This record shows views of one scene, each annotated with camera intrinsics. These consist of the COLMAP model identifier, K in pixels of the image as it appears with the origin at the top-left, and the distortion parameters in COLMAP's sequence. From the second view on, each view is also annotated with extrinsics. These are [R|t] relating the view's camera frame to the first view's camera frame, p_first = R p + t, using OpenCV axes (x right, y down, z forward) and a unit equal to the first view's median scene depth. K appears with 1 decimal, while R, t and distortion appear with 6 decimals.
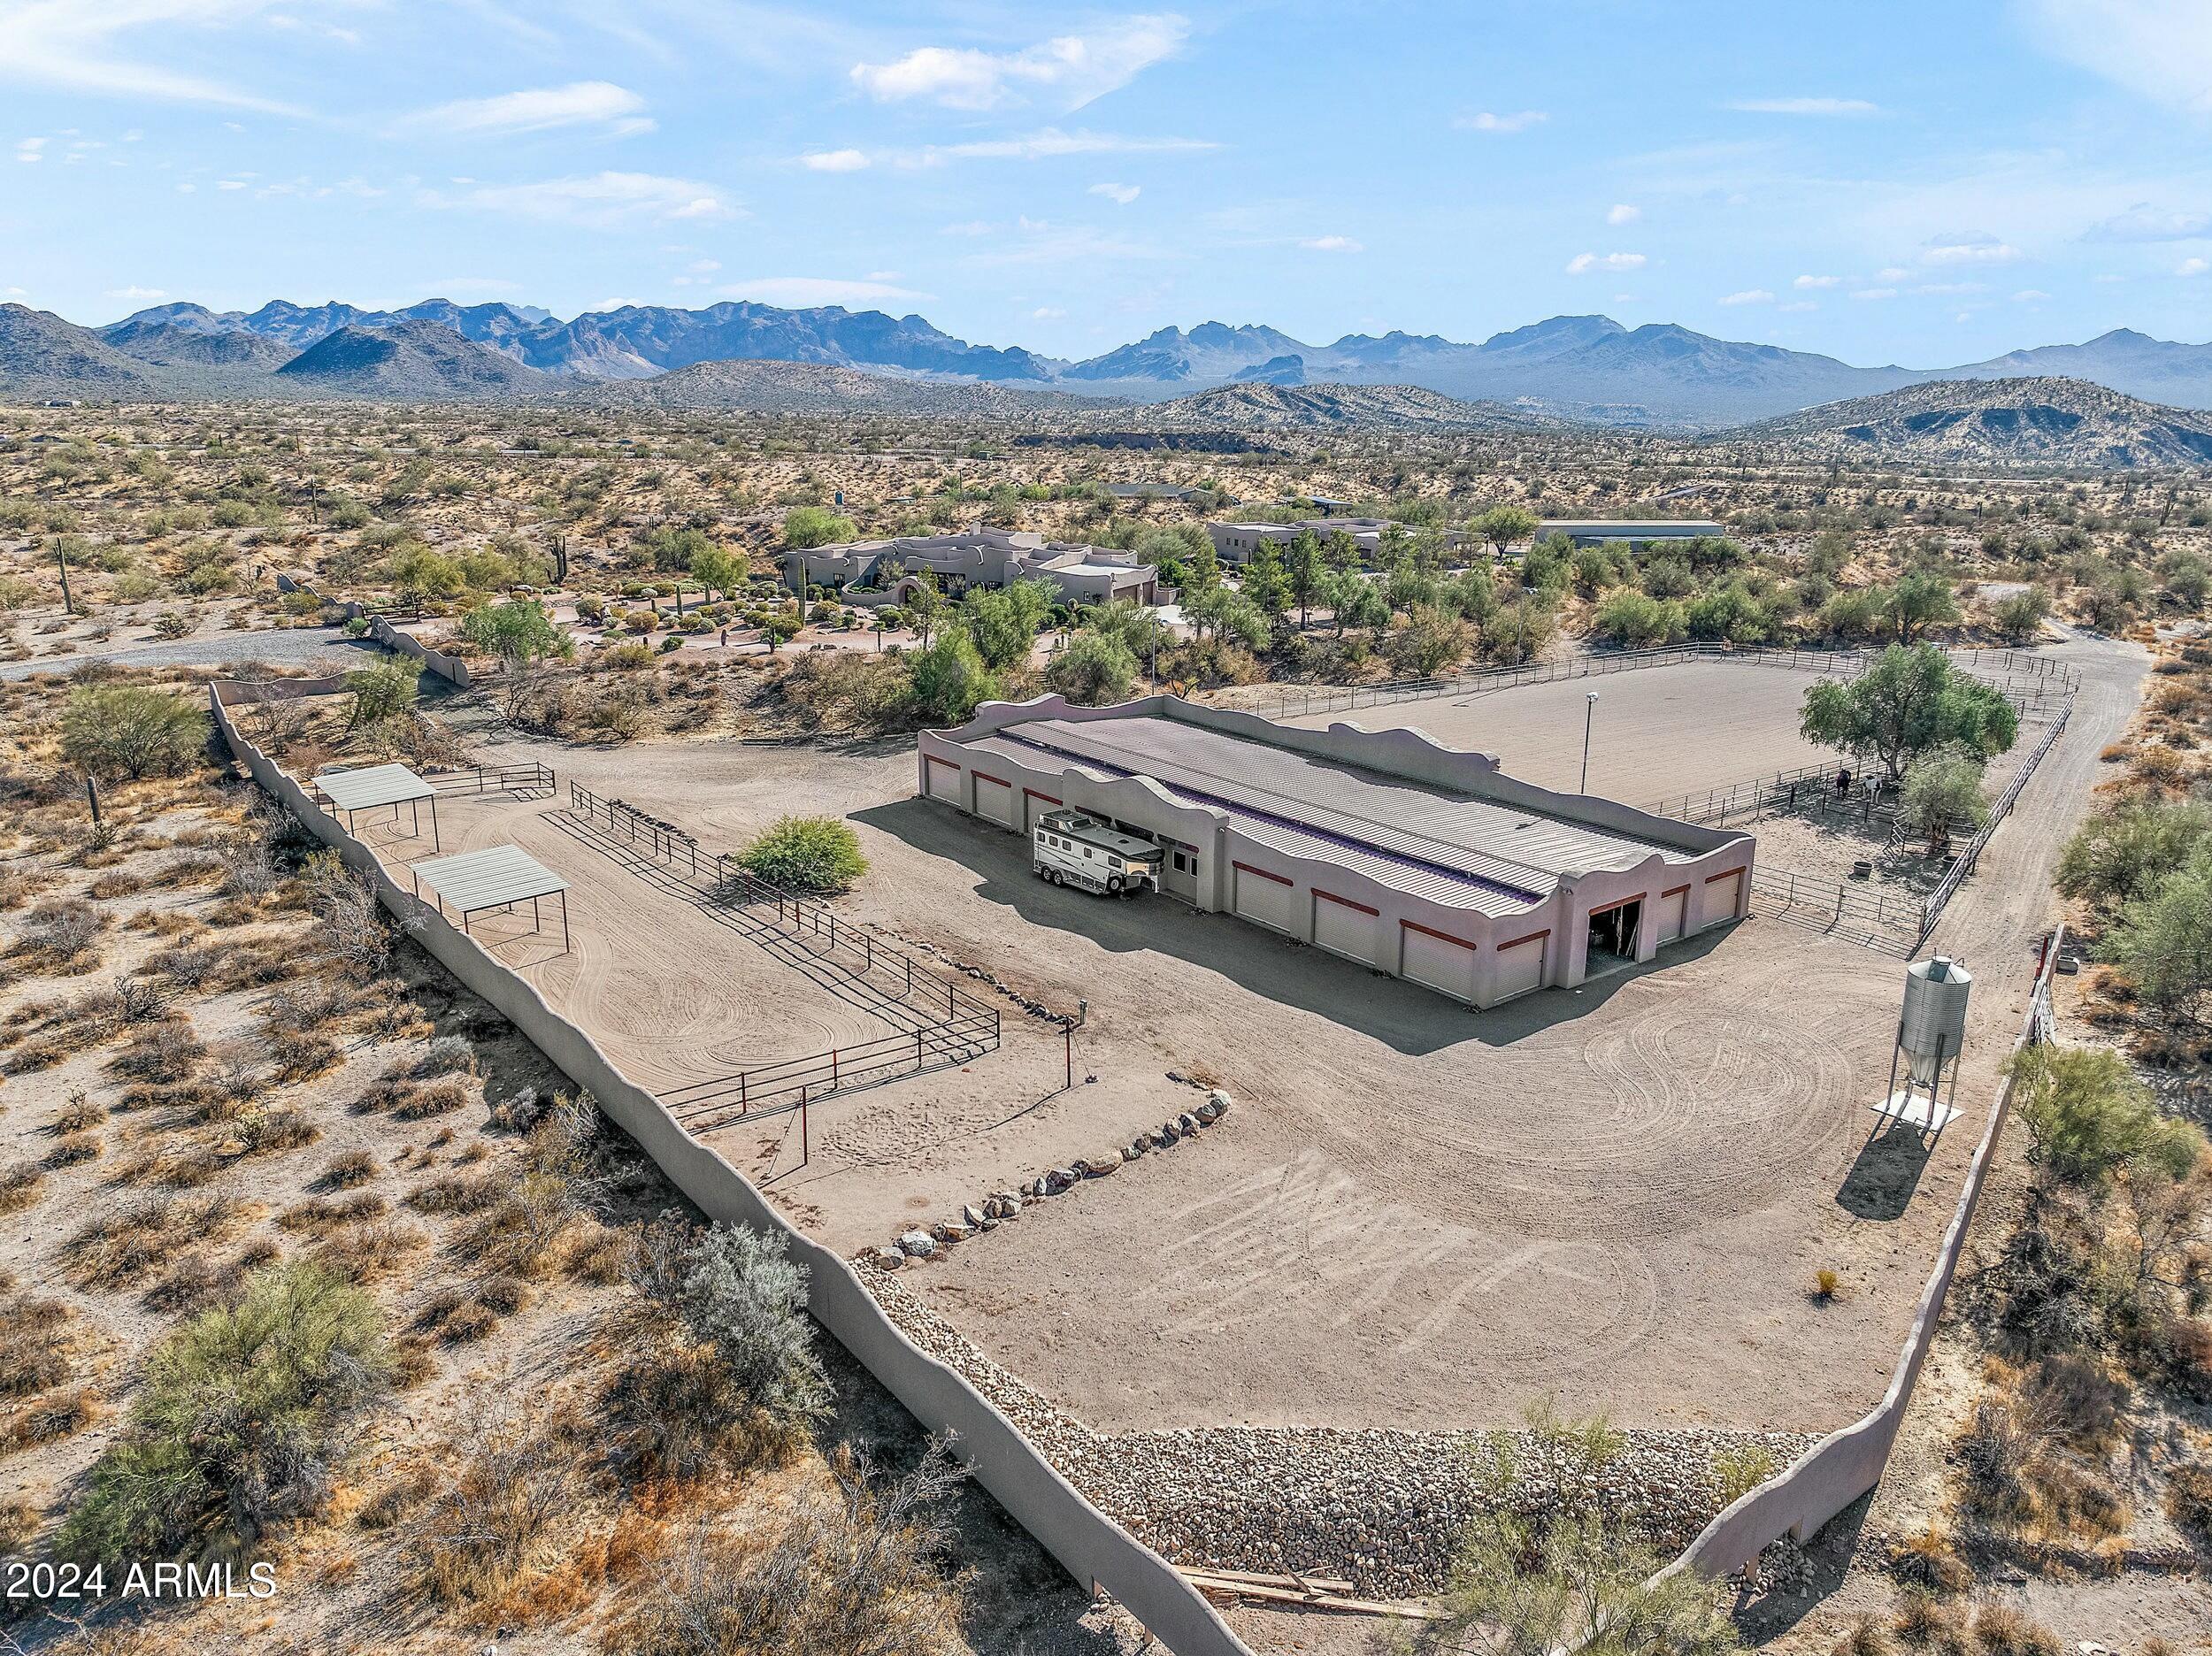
lens RADIAL K [[1592.8, 0, 1125.4], [0, 1592.8, 816.3], [0, 0, 1]] dist [-0.047495, 0.013632]
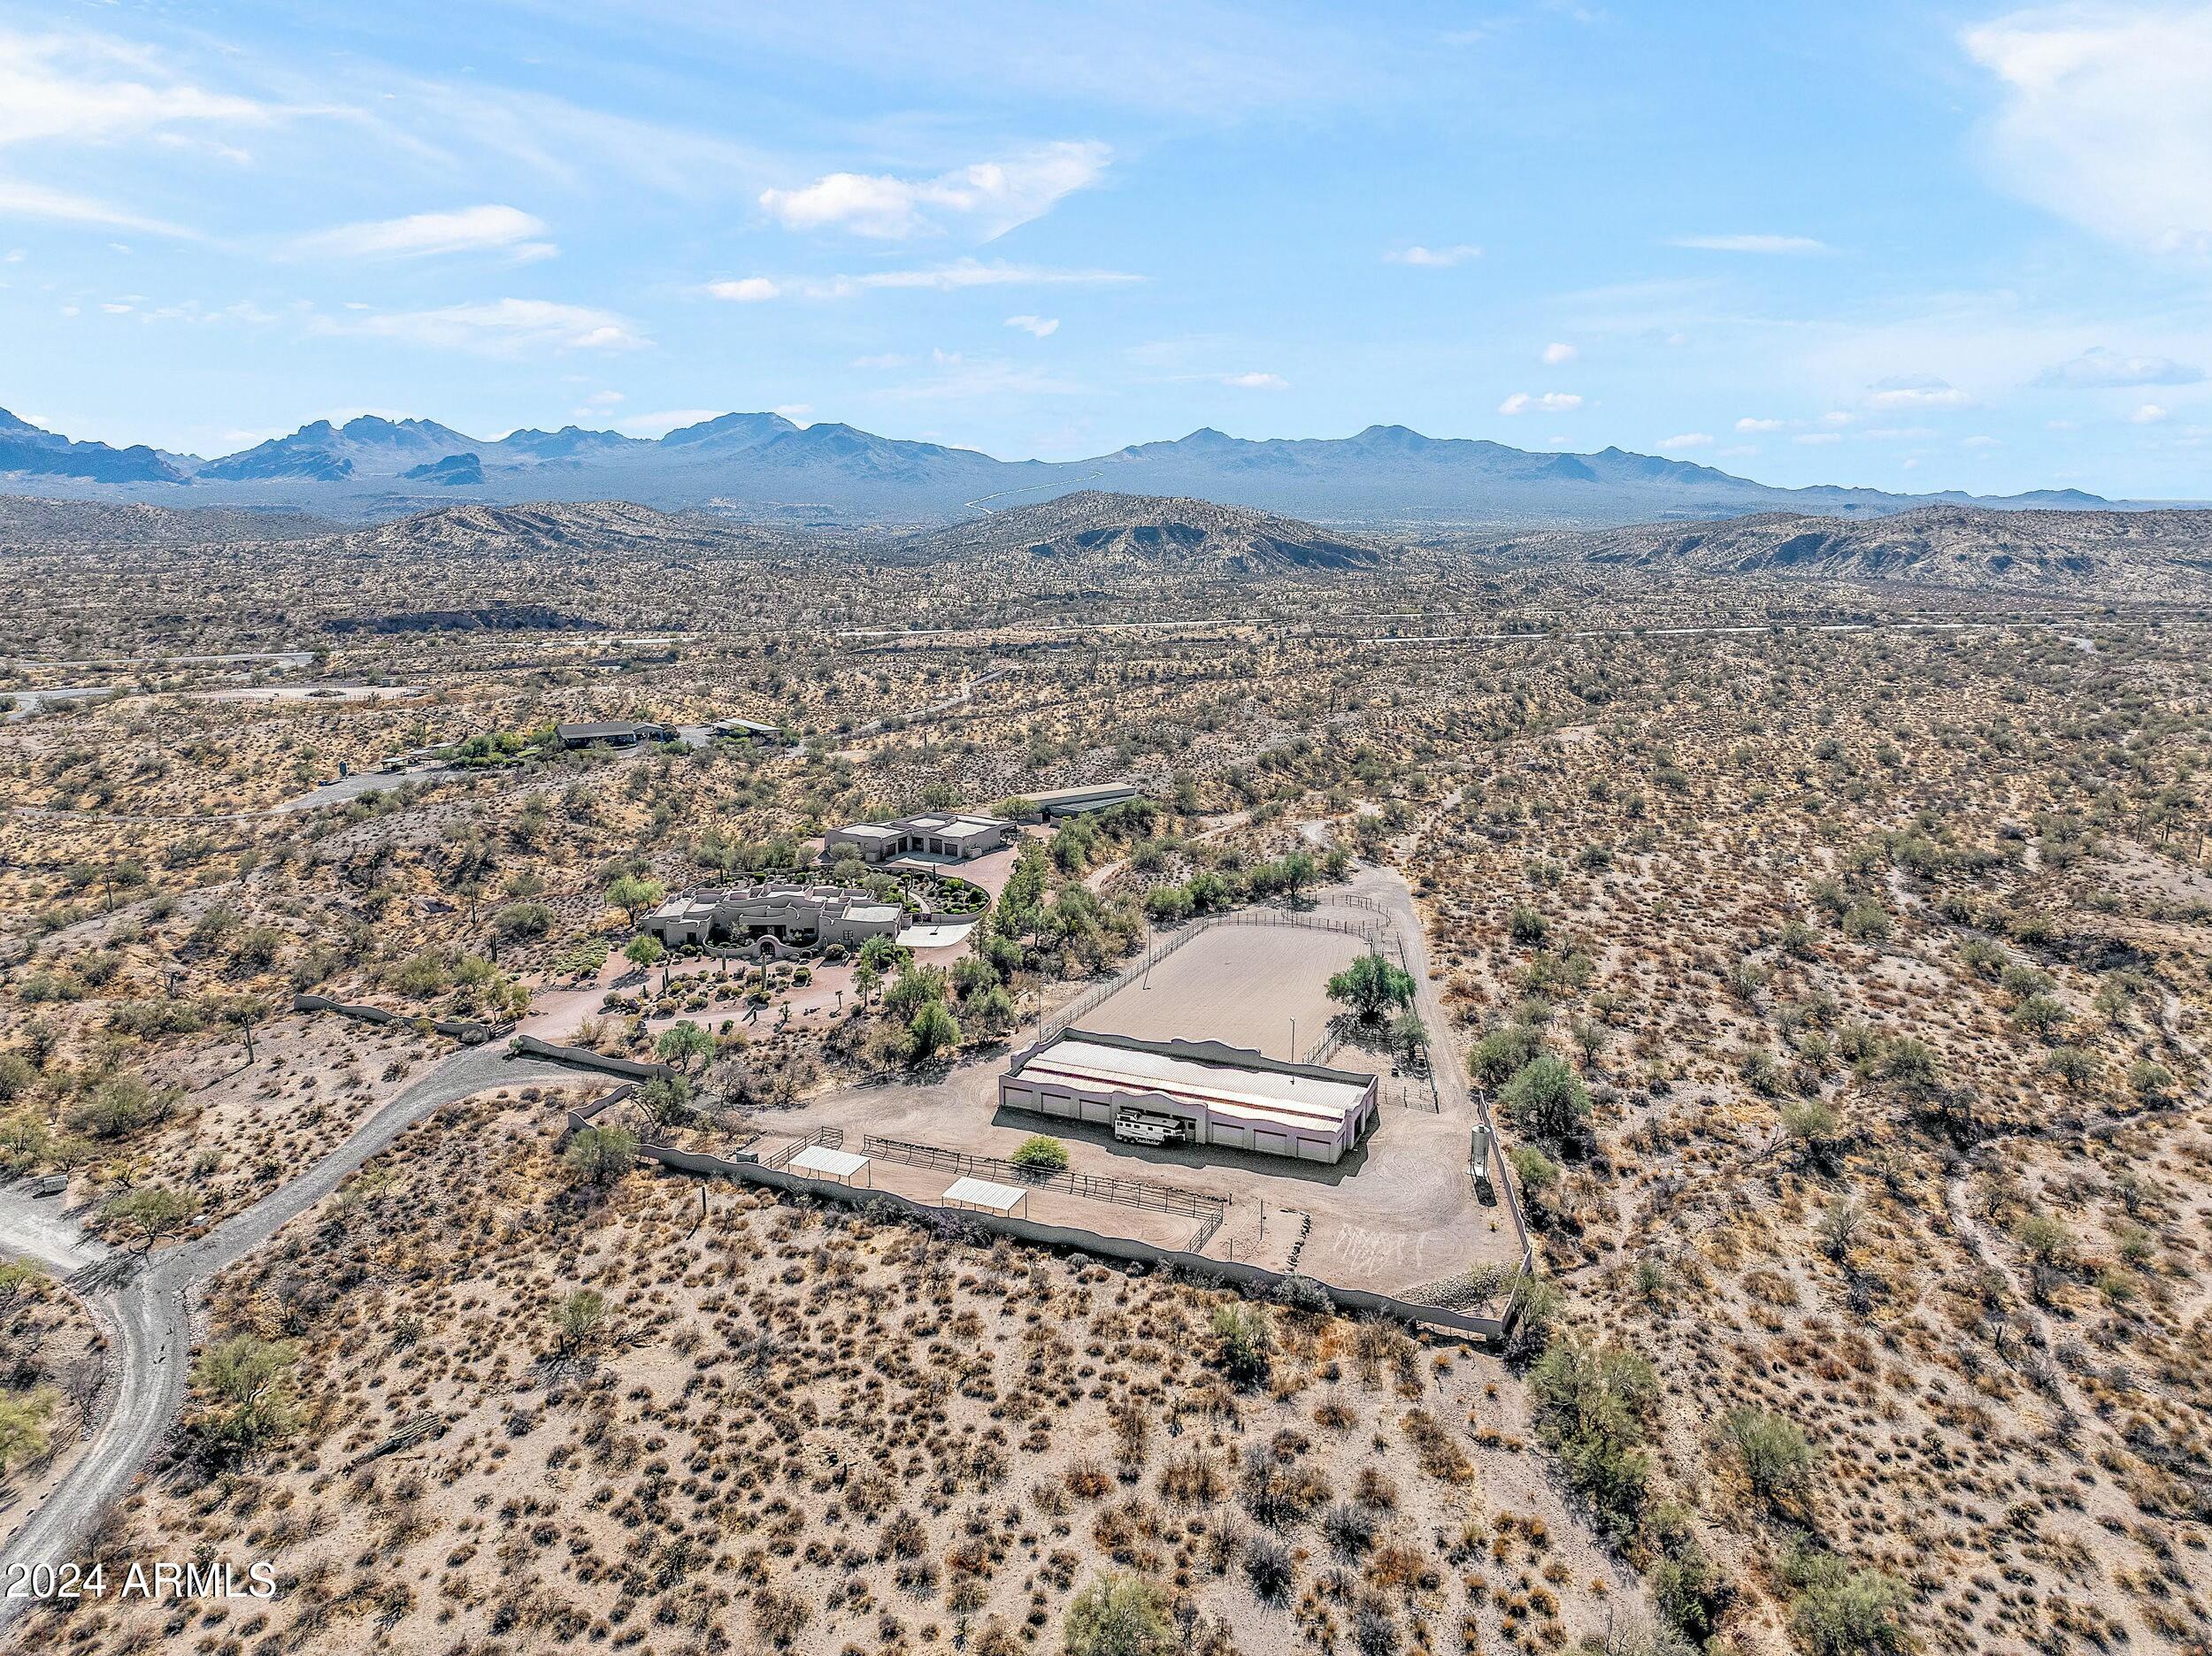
lens RADIAL K [[1566.2, 0, 1134.5], [0, 1566.2, 829.1], [0, 0, 1]] dist [-0.041059, 0.002309]
pose [[0.874230, -0.106613, 0.473661, -0.789046], [0.125354, 0.992079, -0.008064, -0.290271], [-0.469050, 0.066425, 0.880670, -0.783916]]
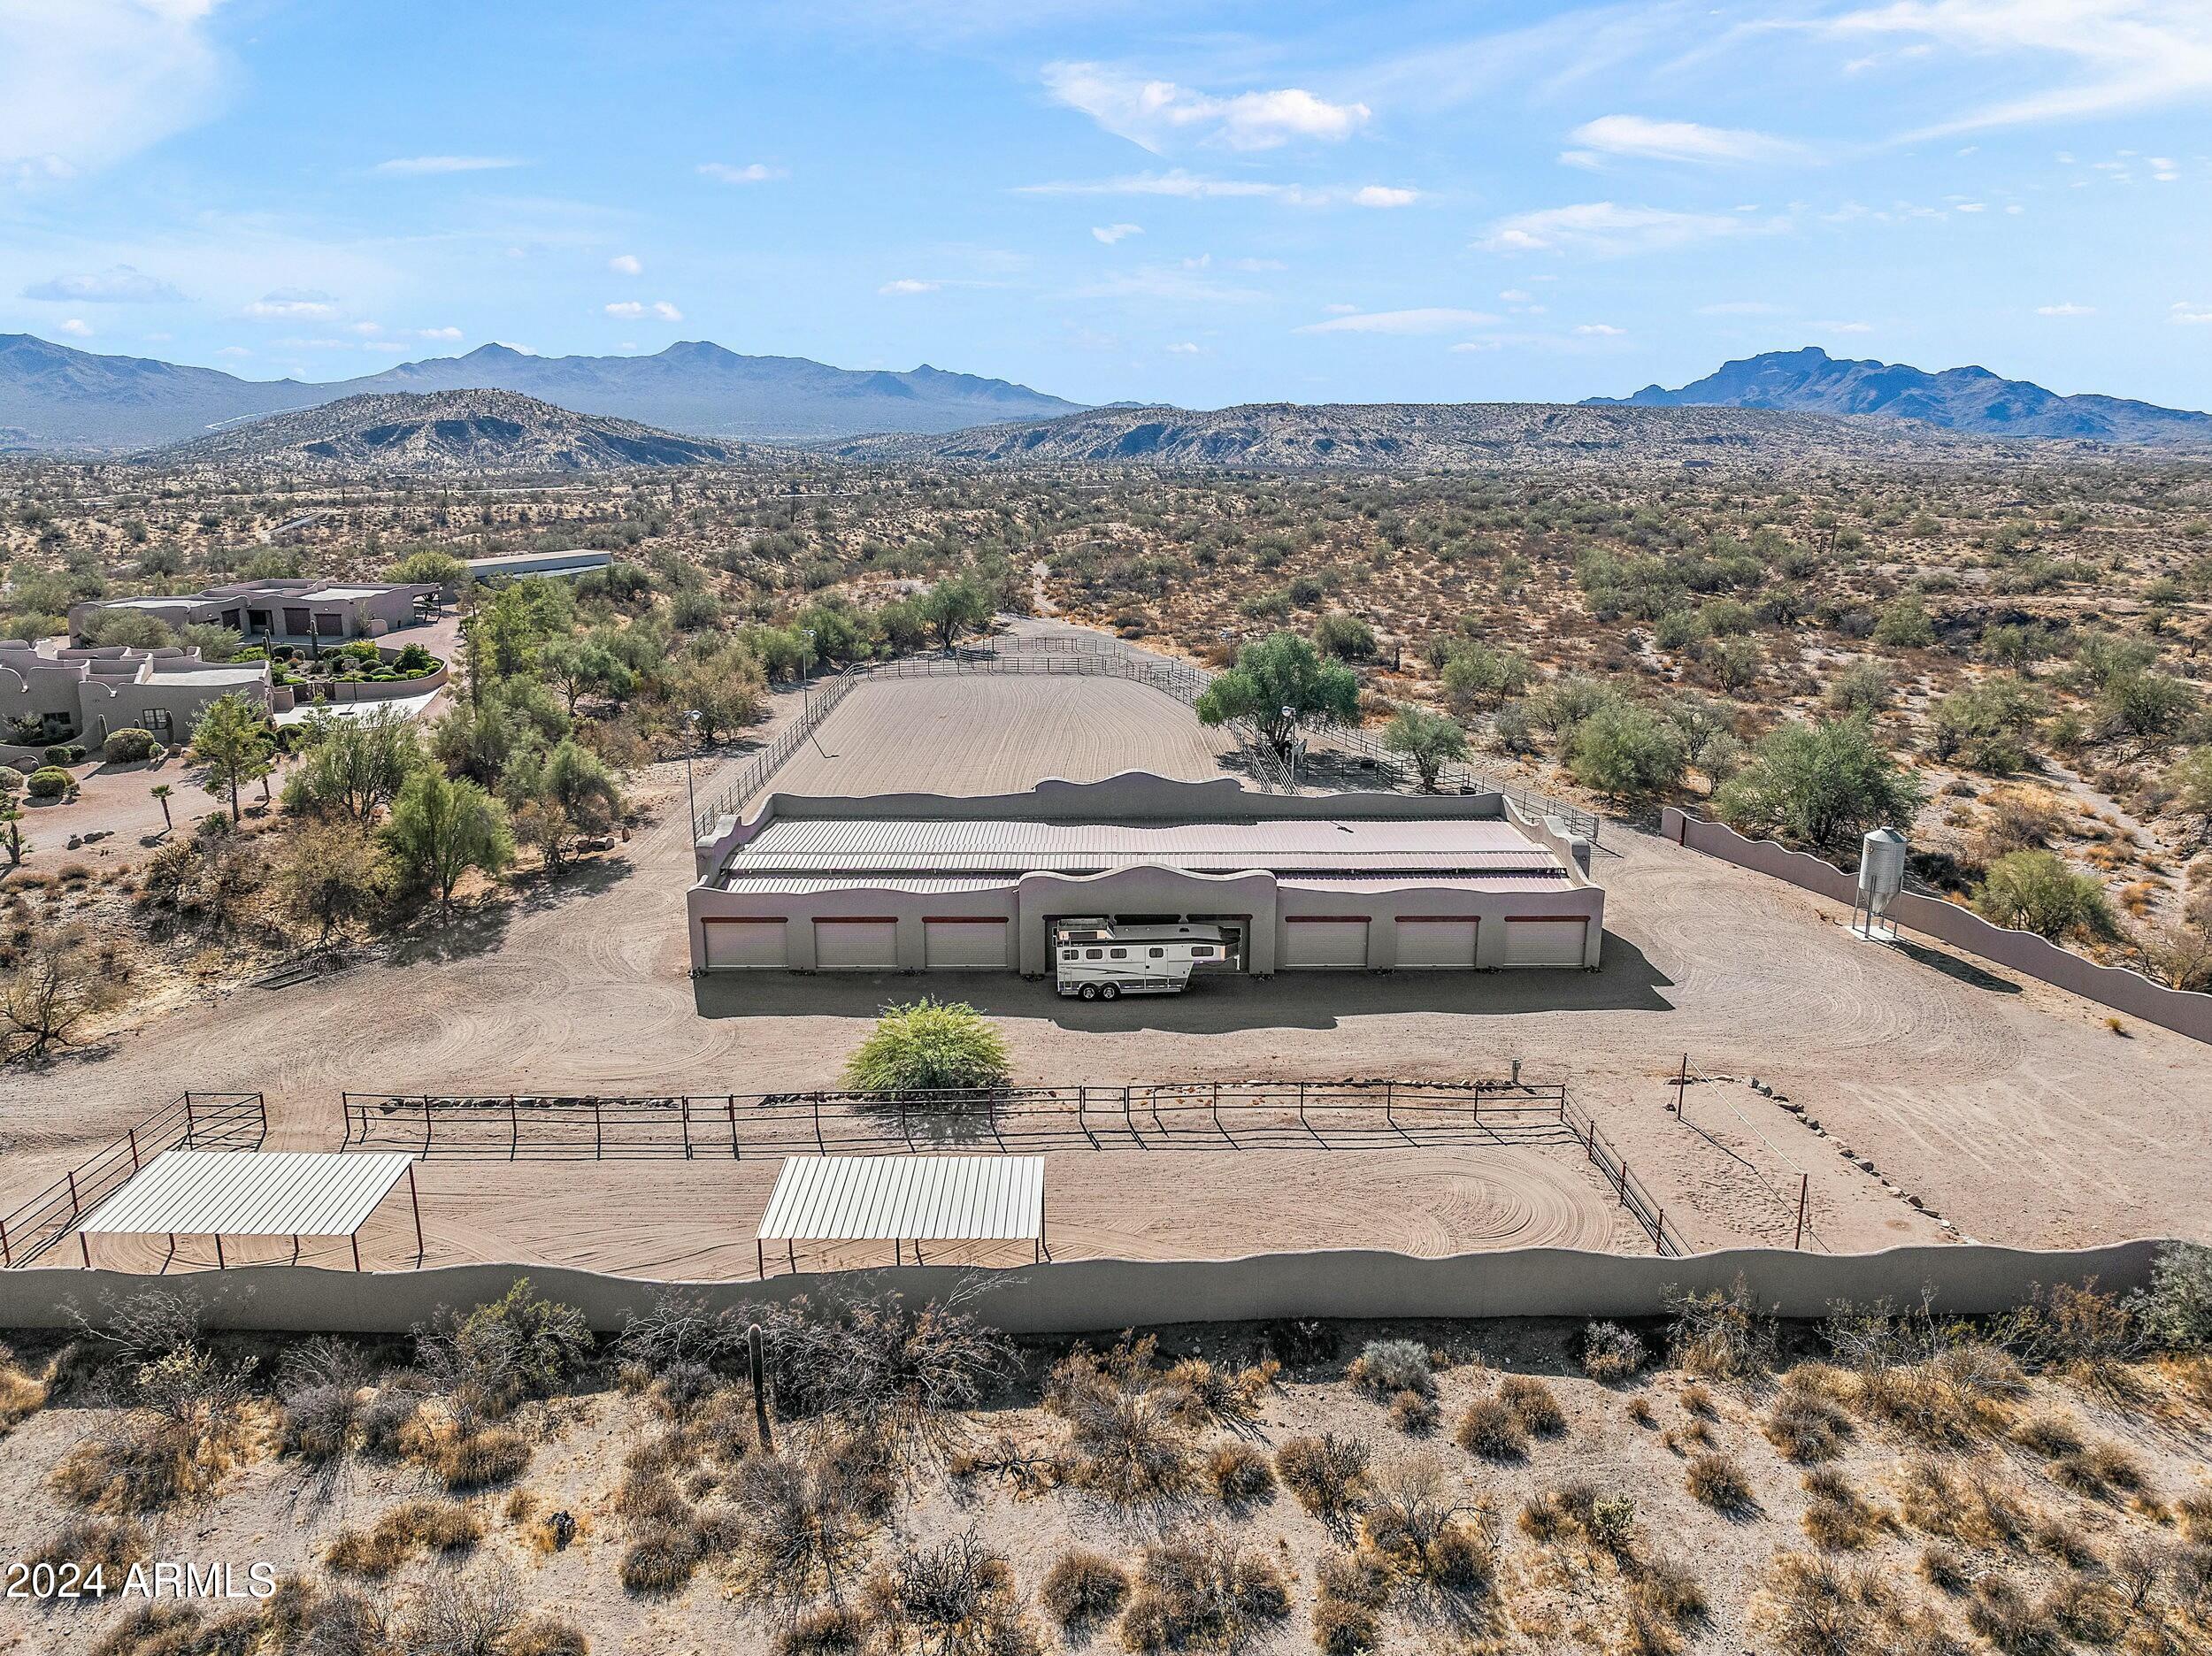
lens RADIAL K [[1592.8, 0, 1125.4], [0, 1592.8, 816.3], [0, 0, 1]] dist [-0.047495, 0.013632]
pose [[0.604188, -0.202379, 0.770713, -0.515399], [0.208224, 0.973702, 0.092448, -0.101215], [-0.769155, 0.104625, 0.630440, 0.294595]]
